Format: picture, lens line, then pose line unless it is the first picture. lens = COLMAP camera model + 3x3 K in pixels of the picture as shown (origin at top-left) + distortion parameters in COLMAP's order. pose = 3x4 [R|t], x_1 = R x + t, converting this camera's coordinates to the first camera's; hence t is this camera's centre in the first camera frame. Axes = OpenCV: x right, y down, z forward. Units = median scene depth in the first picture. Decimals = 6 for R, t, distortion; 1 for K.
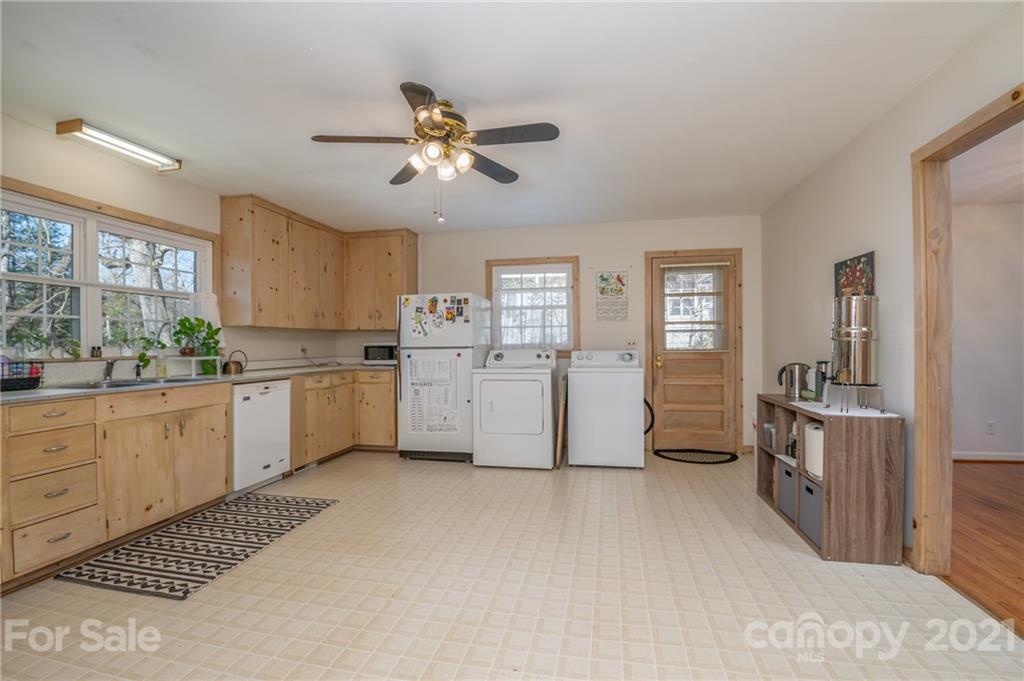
lens RADIAL K [[443.9, 0, 516.8], [0, 443.9, 345.5], [0, 0, 1]] dist [0.002675, -0.001996]
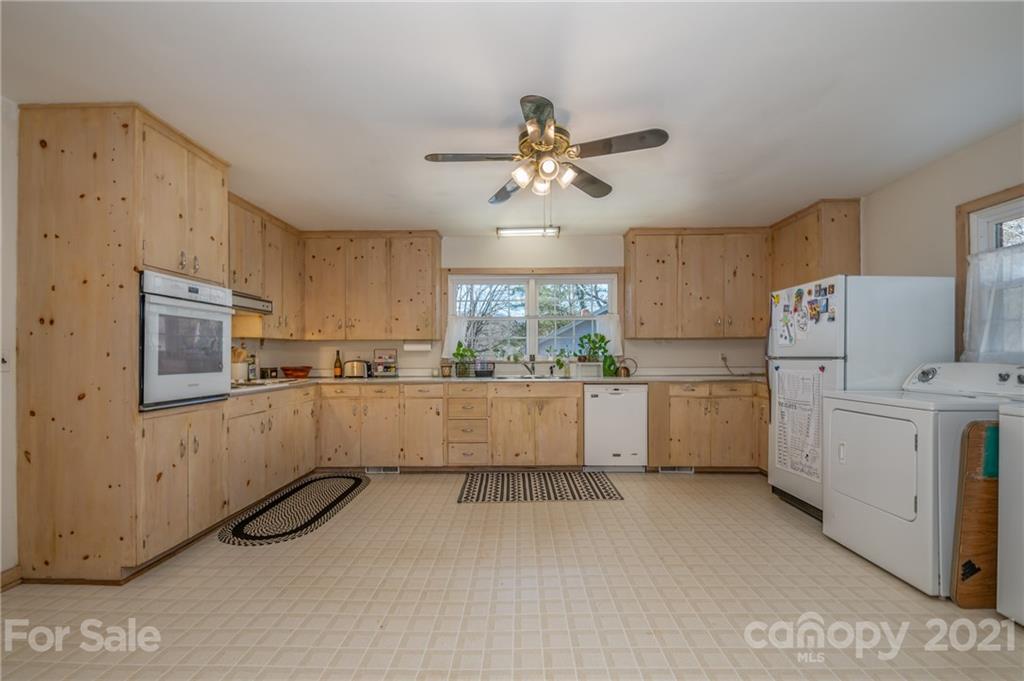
lens RADIAL K [[443.9, 0, 520.2], [0, 443.9, 348.6], [0, 0, 1]] dist [0.002675, -0.001996]
pose [[0.208768, -0.008656, -0.977927, 0.464971], [0.001073, 0.999962, -0.008622, -0.004518], [0.977965, 0.000751, 0.208770, 0.410615]]
